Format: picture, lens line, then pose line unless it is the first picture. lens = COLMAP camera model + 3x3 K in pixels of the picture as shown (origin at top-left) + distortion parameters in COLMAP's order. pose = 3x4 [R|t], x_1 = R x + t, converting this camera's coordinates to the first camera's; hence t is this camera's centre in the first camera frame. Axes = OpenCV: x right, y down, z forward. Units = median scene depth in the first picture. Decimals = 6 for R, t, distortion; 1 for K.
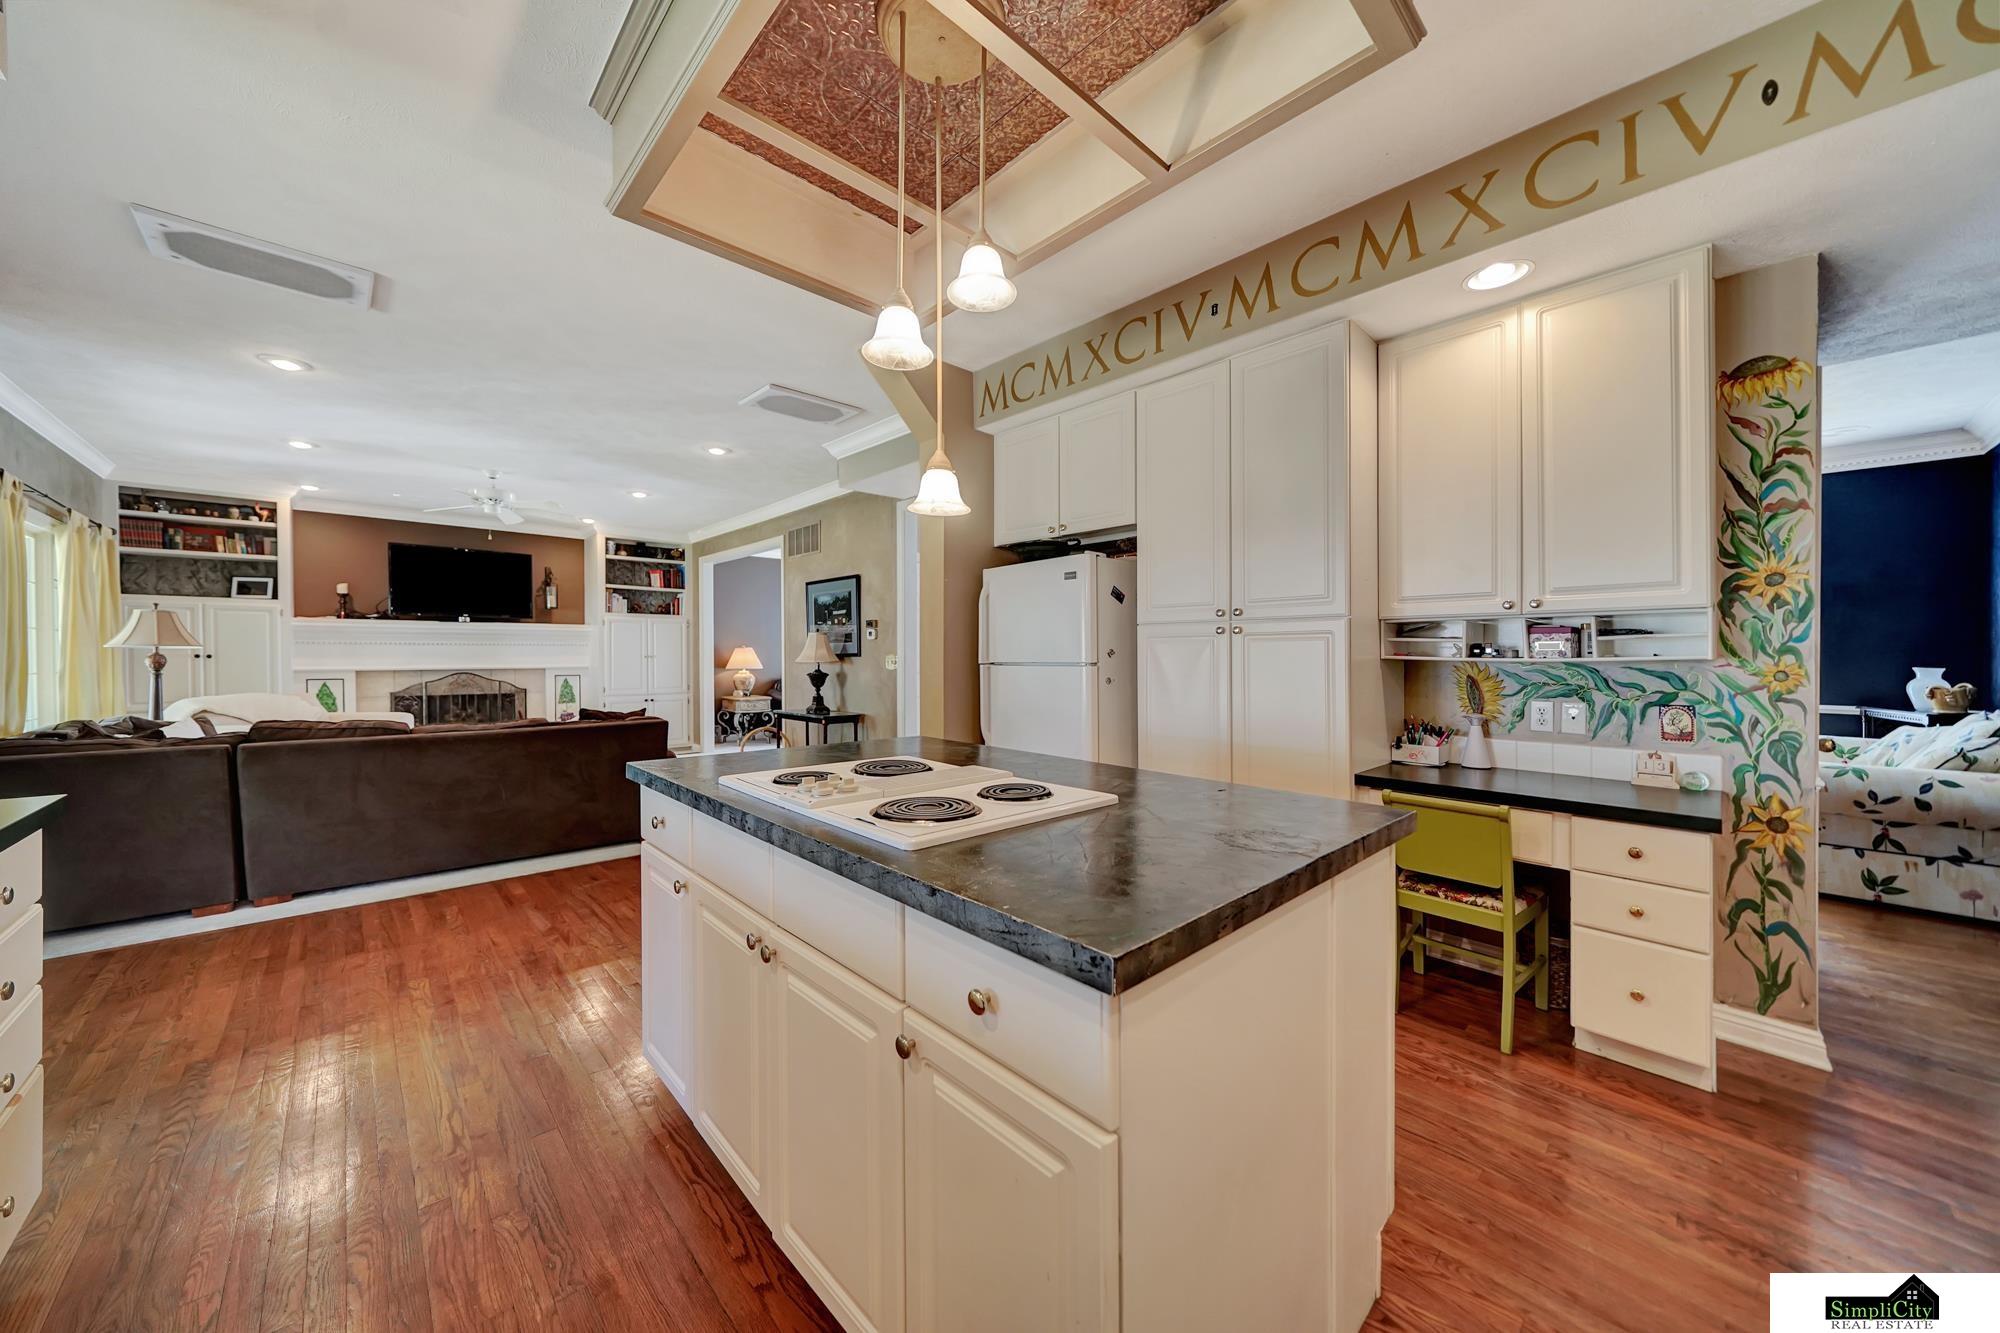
lens RADIAL K [[691.6, 0, 992.0], [0, 691.6, 669.1], [0, 0, 1]] dist [-0.001588, -0.000167]
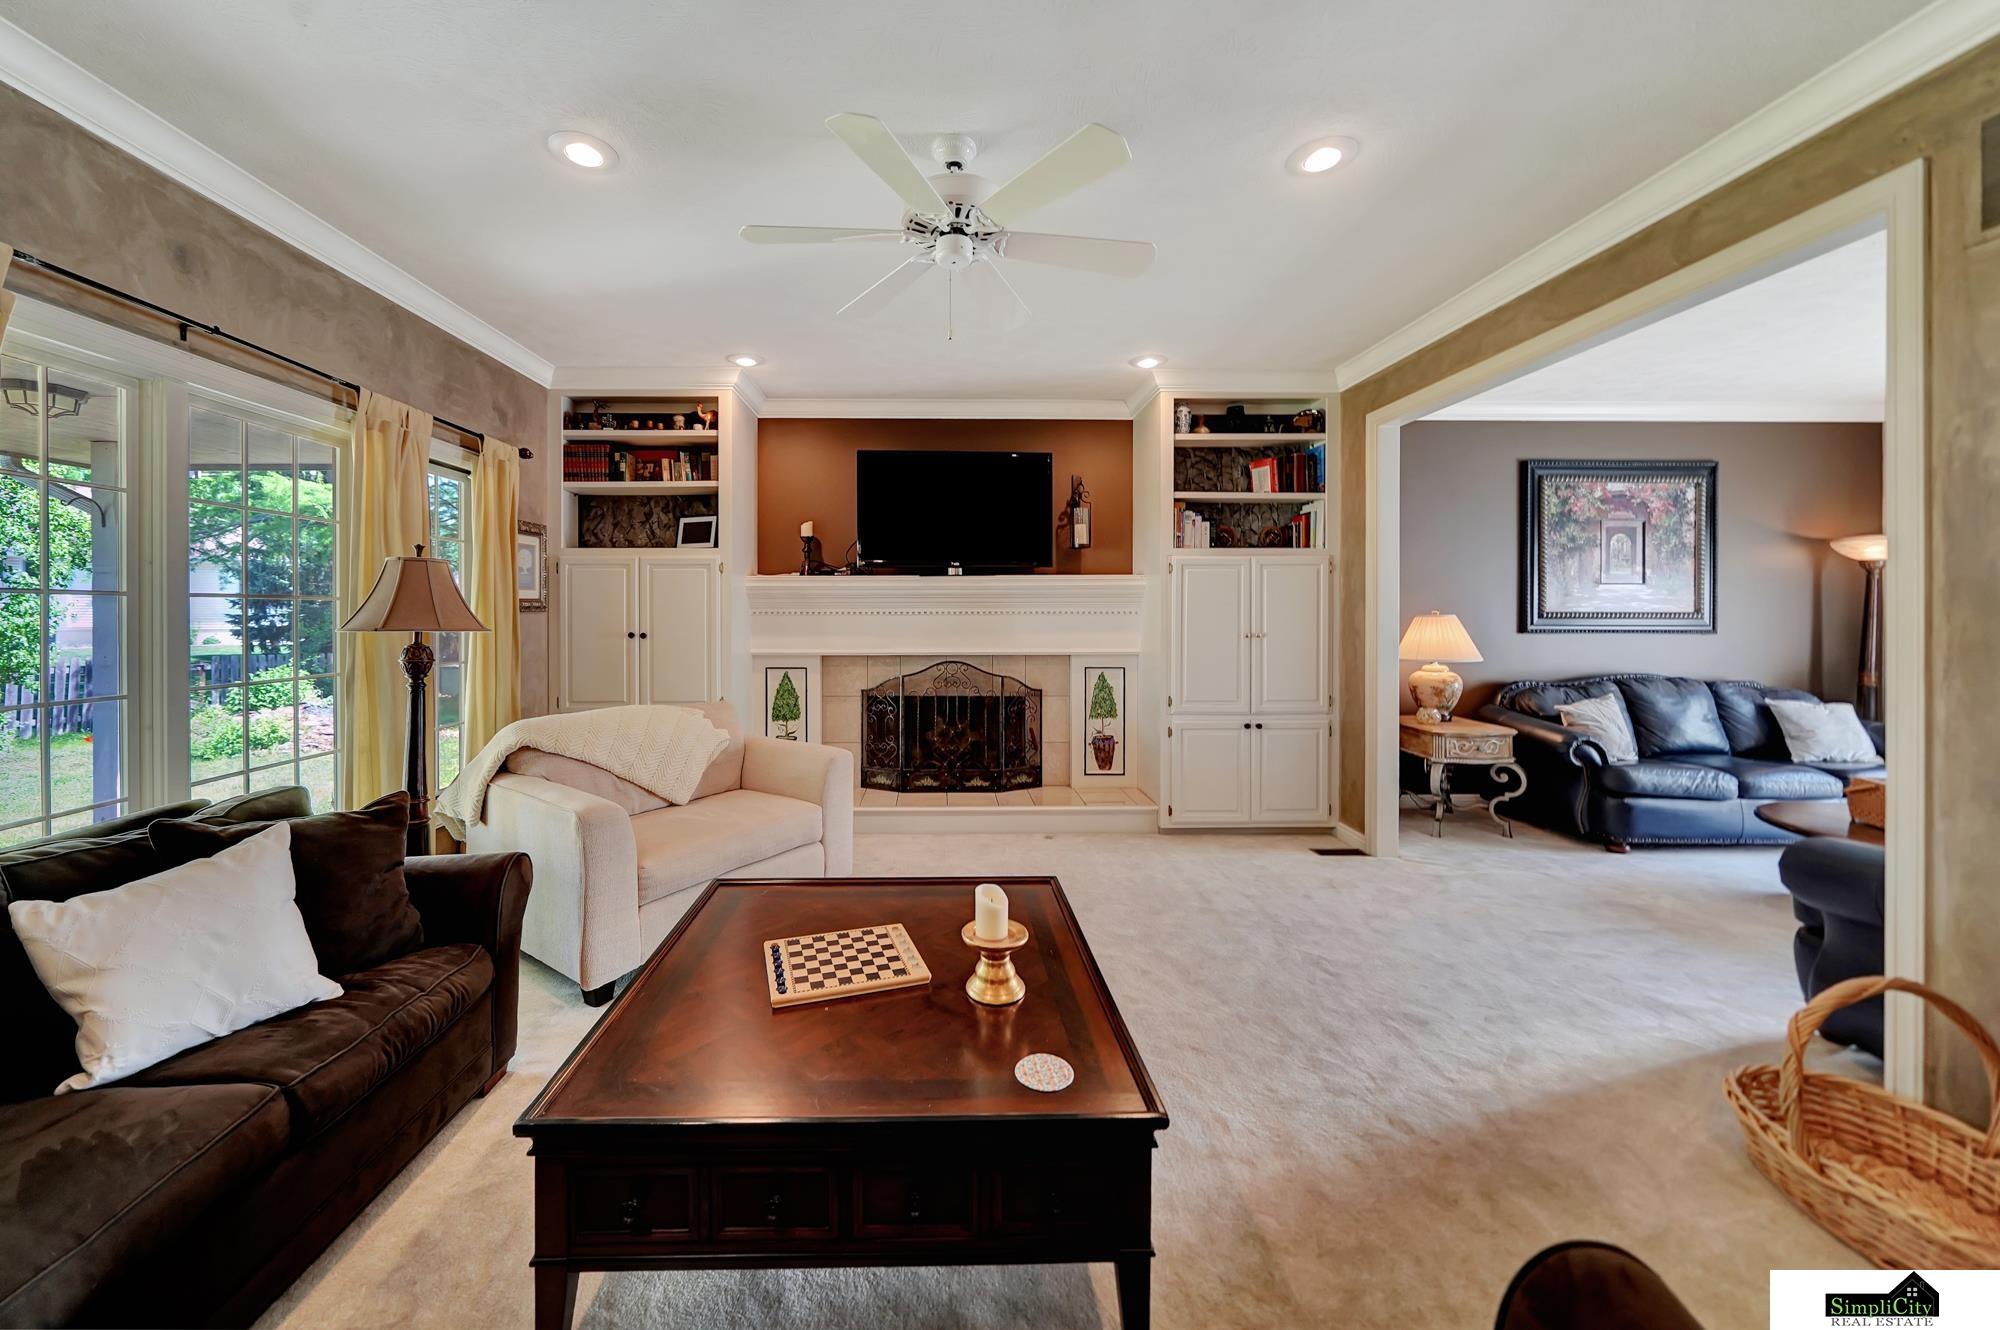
lens RADIAL K [[691.6, 0, 957.9], [0, 691.6, 615.0], [0, 0, 1]] dist [-0.001588, -0.000167]
pose [[0.737994, 0.003149, -0.674800, -0.363164], [-0.011732, 0.999898, -0.008165, -0.029341], [0.674706, 0.013942, 0.737955, 0.567399]]
